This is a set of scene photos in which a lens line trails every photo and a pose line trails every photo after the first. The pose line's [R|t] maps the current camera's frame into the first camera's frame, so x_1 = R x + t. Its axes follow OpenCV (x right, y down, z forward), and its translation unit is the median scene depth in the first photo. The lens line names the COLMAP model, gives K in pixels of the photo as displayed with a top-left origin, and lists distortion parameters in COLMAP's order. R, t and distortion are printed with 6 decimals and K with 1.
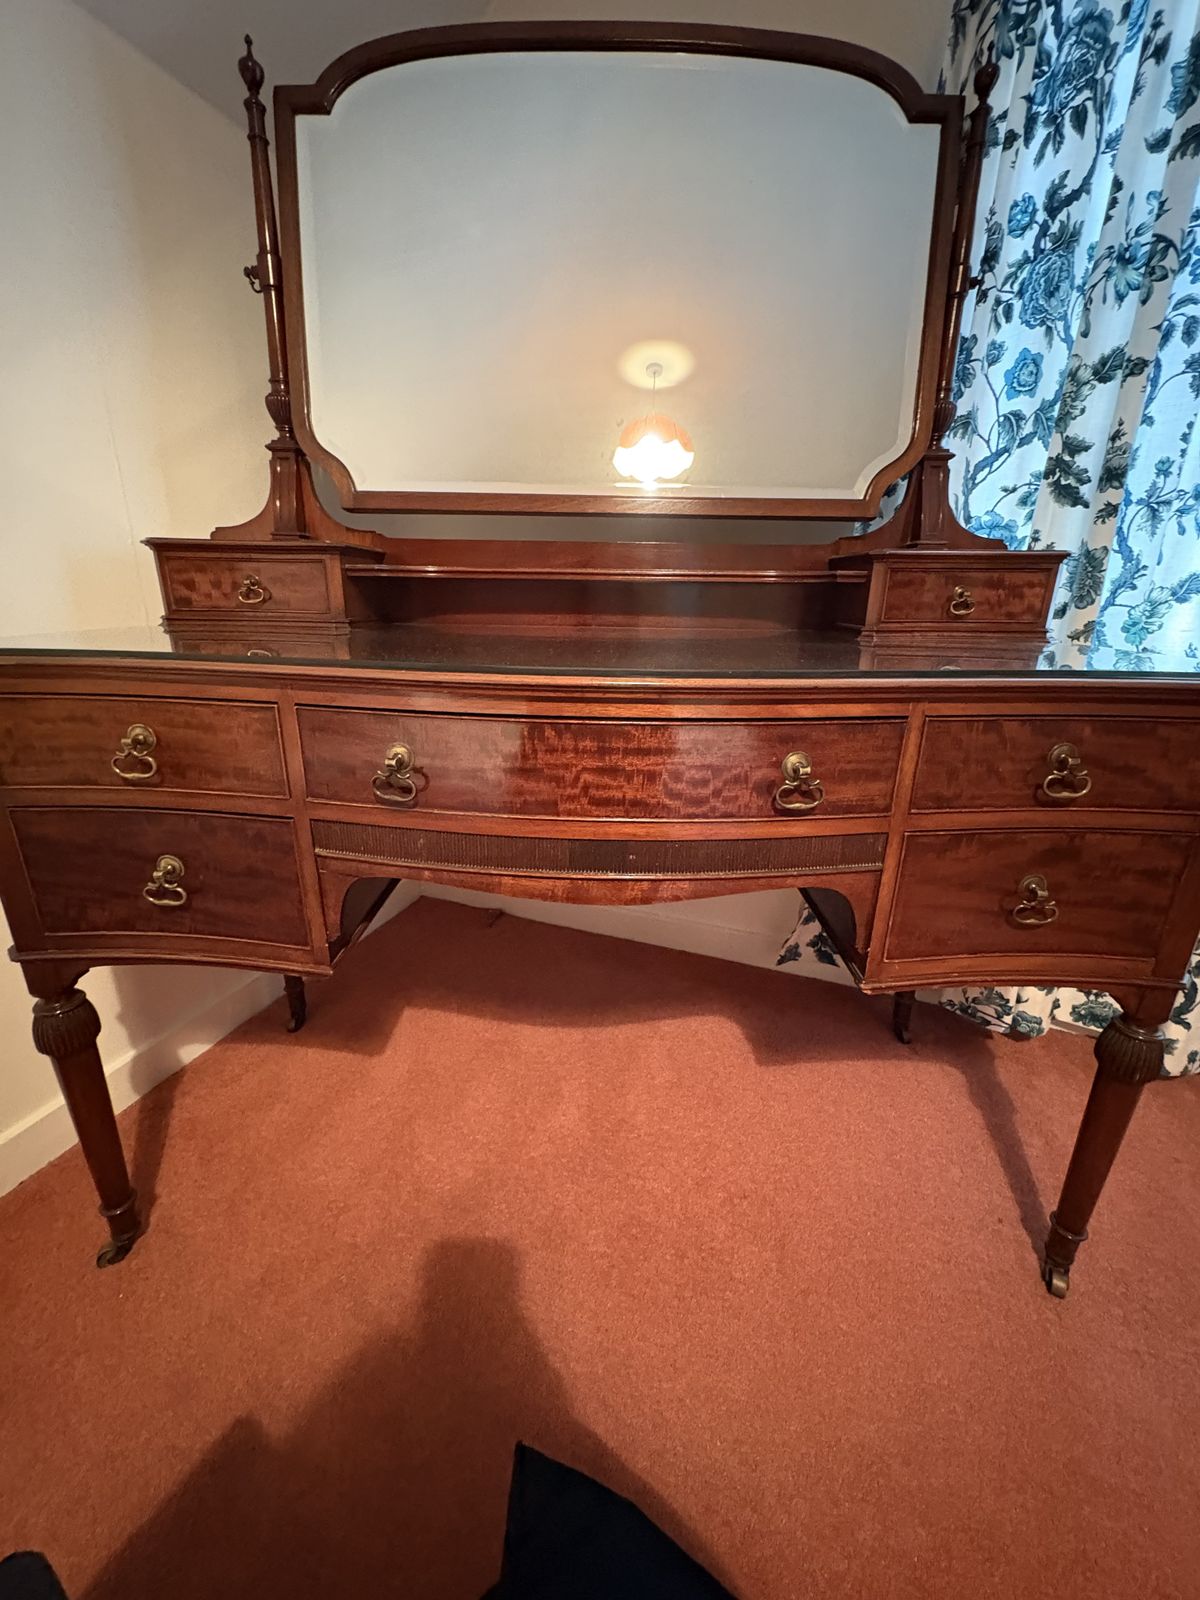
lens RADIAL K [[637.9, 0, 600.9], [0, 637.9, 798.1], [0, 0, 1]] dist [0.000476, -0.000463]
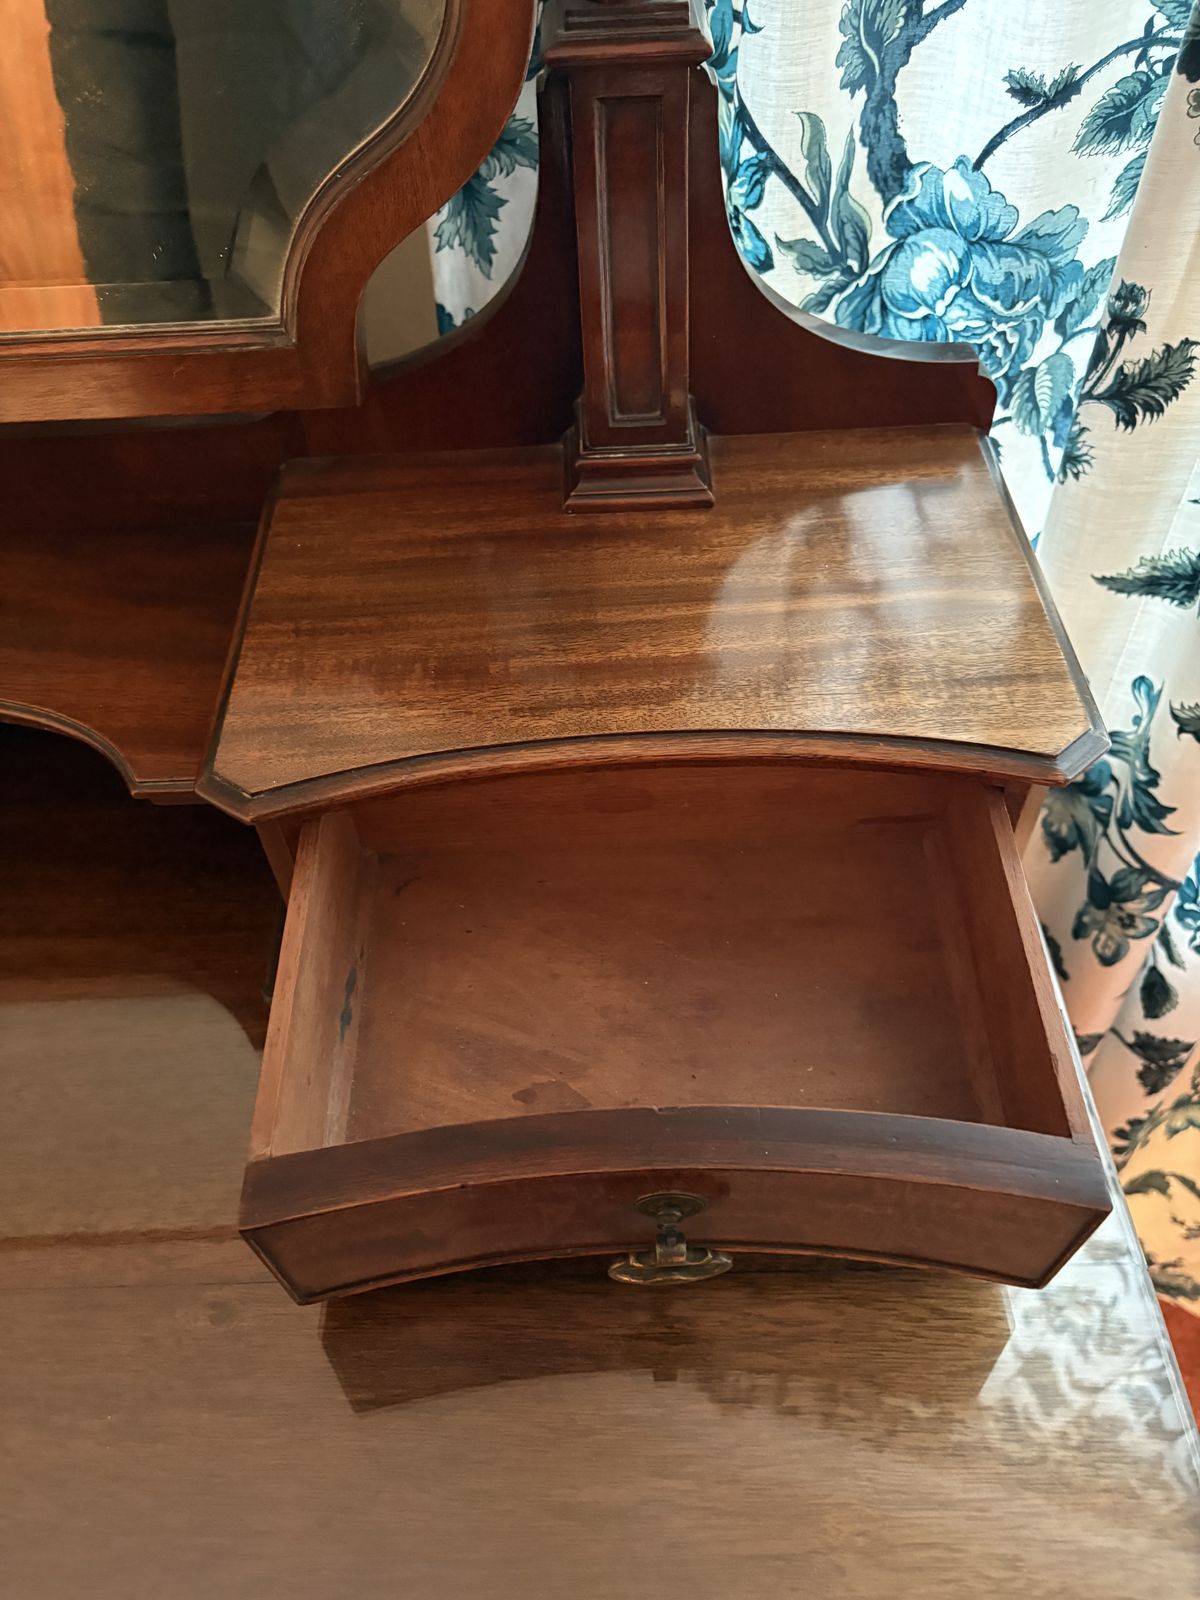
lens RADIAL K [[1221.6, 0, 613.0], [0, 1221.6, 799.1], [0, 0, 1]] dist [0.057774, -0.065373]
pose [[0.997286, -0.071987, 0.015457, 0.525324], [0.054282, 0.860700, 0.506211, -0.557208], [-0.049744, -0.503998, 0.862271, 0.580132]]
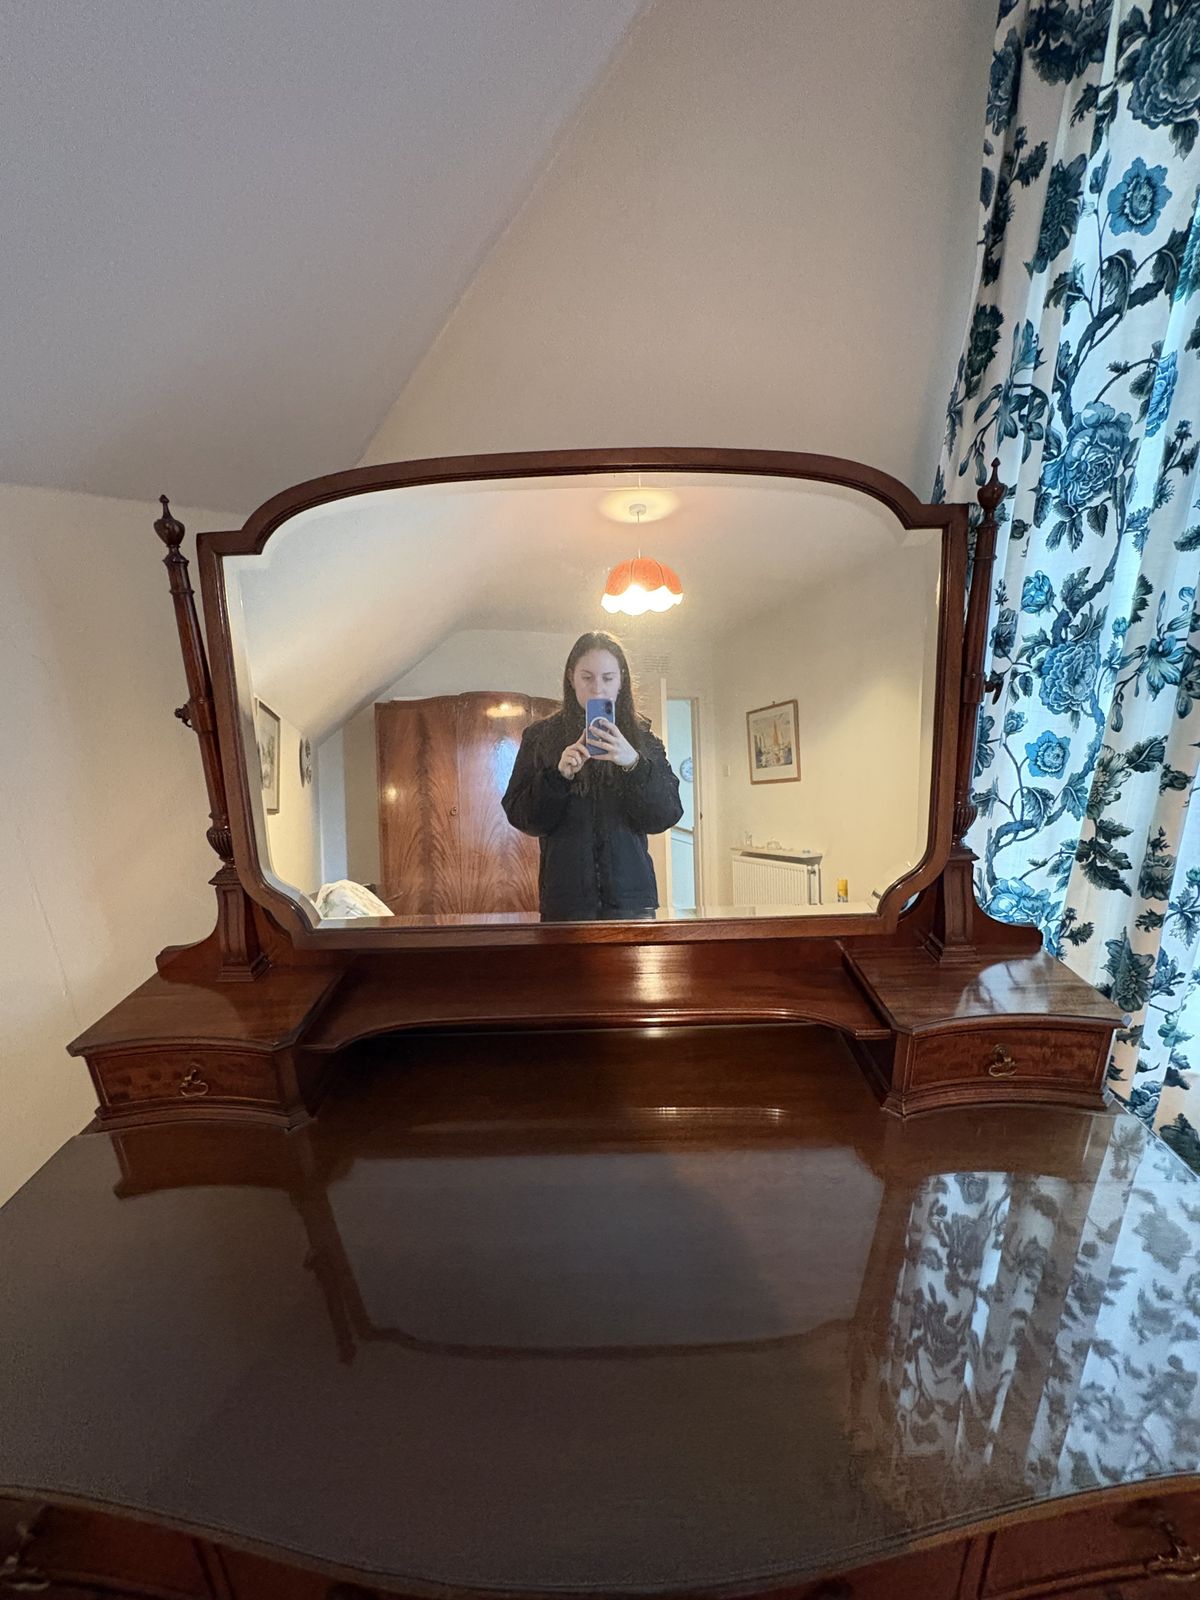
lens RADIAL K [[637.9, 0, 601.7], [0, 637.9, 800.6], [0, 0, 1]] dist [0.000476, -0.000463]
pose [[0.998605, -0.052118, -0.008443, 0.044100], [0.051910, 0.998381, -0.023236, -0.653357], [0.009640, 0.022765, 0.999694, 0.107788]]
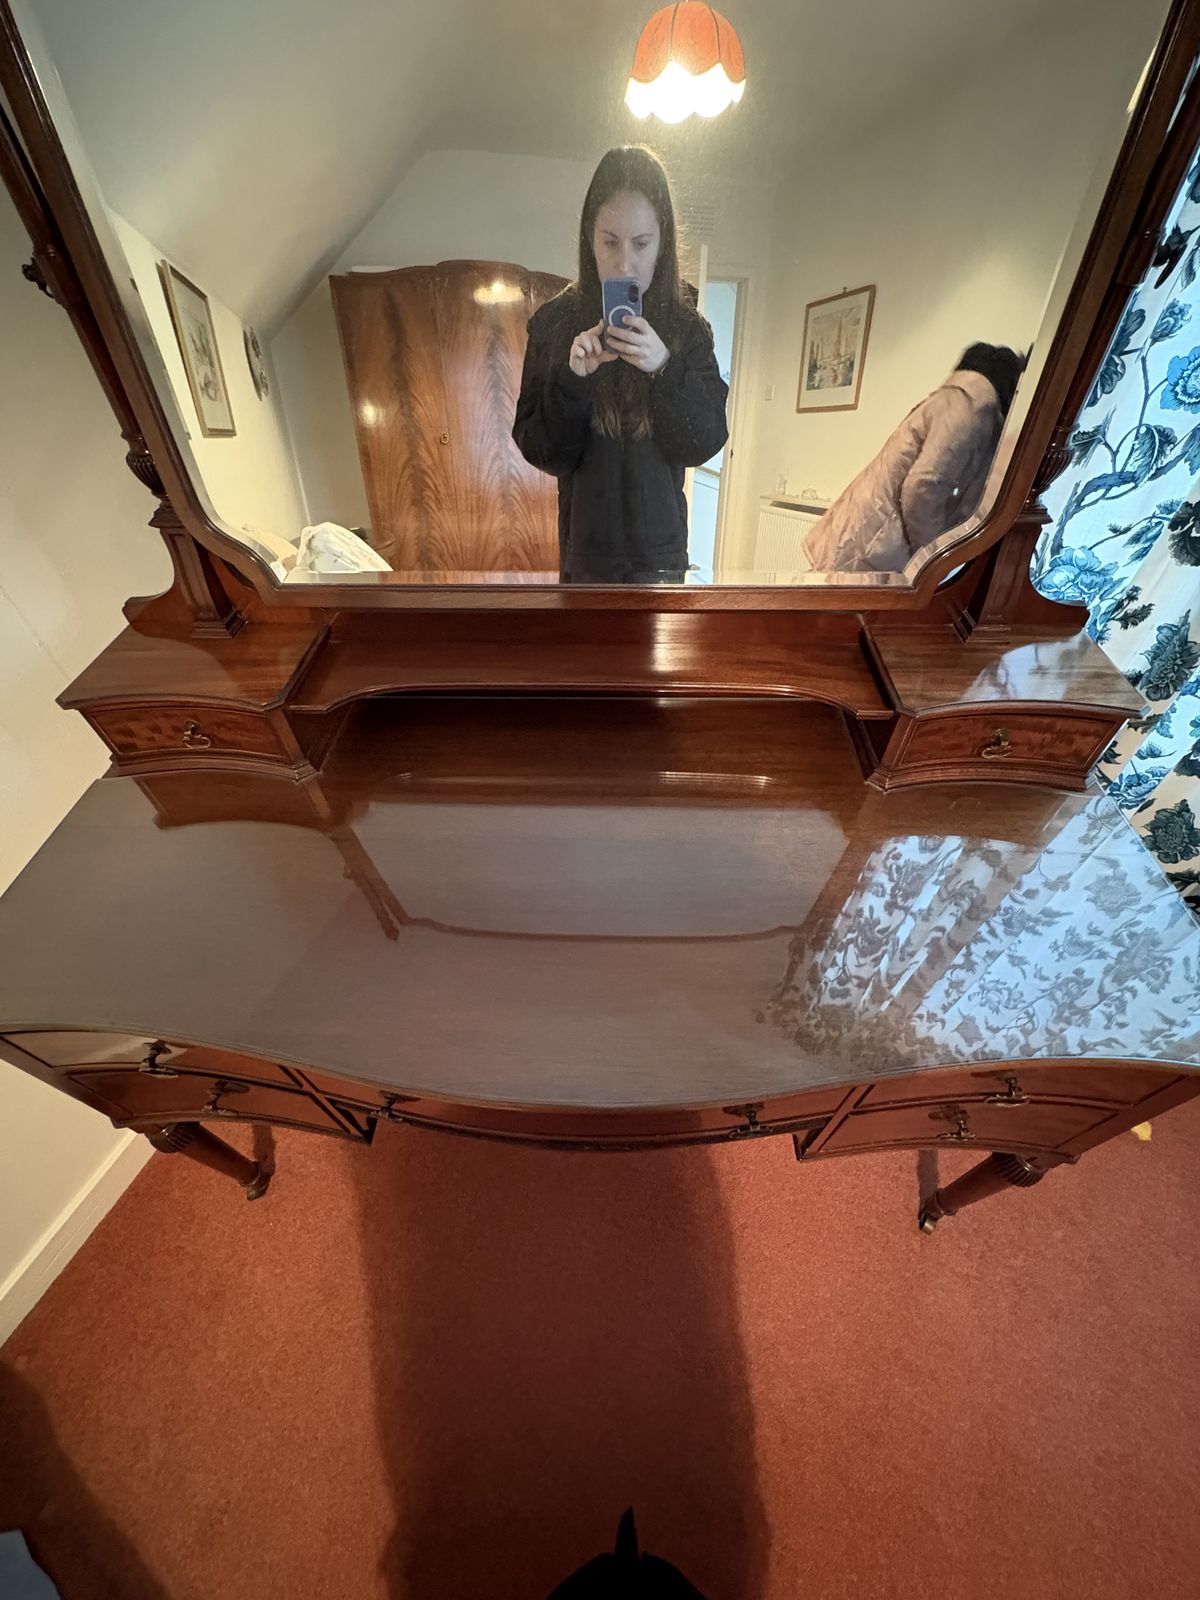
lens RADIAL K [[637.9, 0, 600.4], [0, 637.9, 800.1], [0, 0, 1]] dist [0.000476, -0.000463]
pose [[0.999025, -0.005588, -0.043803, 0.063175], [0.025978, 0.876507, 0.480687, -0.652875], [0.035708, -0.481356, 0.875798, 0.181414]]
